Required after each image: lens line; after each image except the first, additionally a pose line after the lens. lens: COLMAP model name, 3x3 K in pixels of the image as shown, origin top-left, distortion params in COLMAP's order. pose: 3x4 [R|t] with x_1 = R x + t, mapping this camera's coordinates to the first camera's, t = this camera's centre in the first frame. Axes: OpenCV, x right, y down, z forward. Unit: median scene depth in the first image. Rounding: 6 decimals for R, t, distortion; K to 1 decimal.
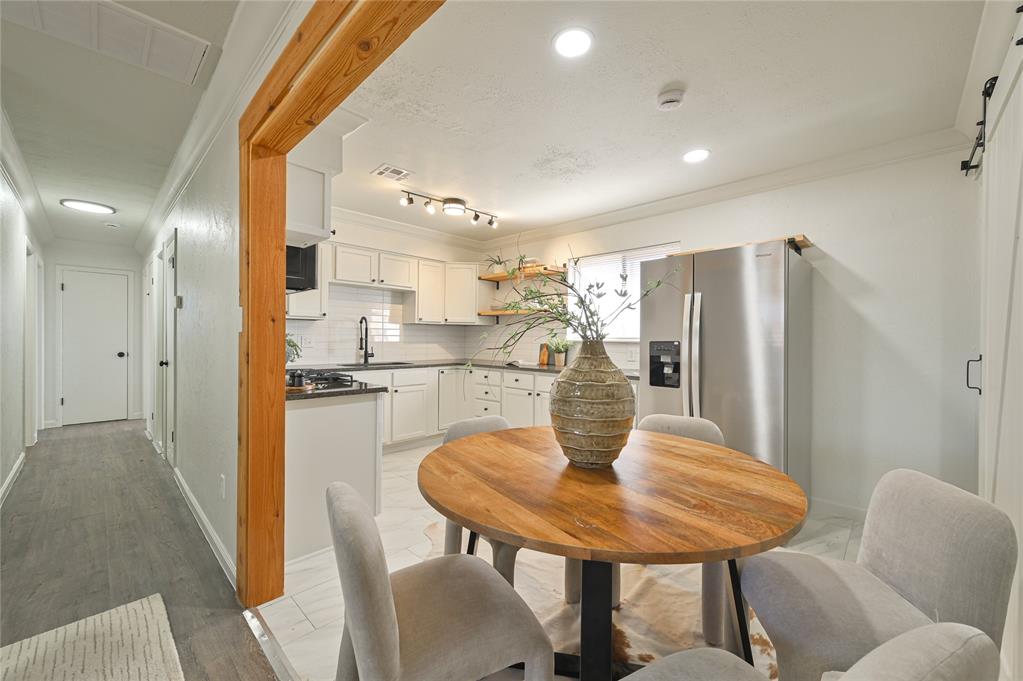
lens RADIAL K [[402.9, 0, 514.5], [0, 402.9, 339.6], [0, 0, 1]] dist [-0.000396, 0.000036]
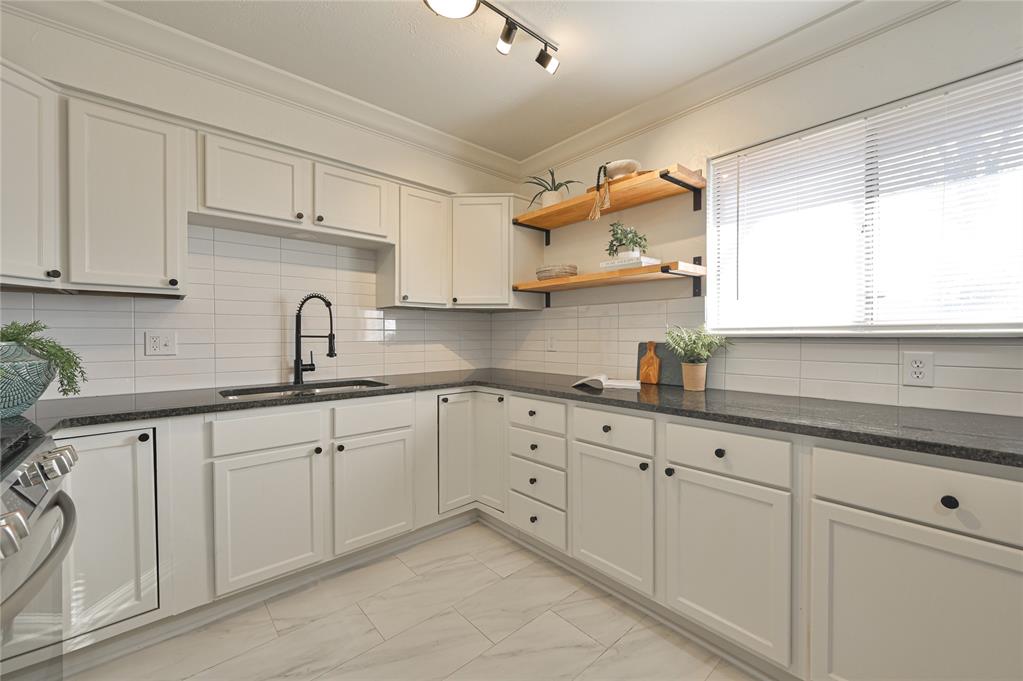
lens RADIAL K [[402.9, 0, 514.5], [0, 402.9, 339.6], [0, 0, 1]] dist [-0.000396, 0.000036]
pose [[0.996971, -0.009731, -0.077162, -0.051765], [0.010334, 0.999919, 0.007422, 0.001686], [0.077083, -0.008197, 0.996991, 0.499421]]
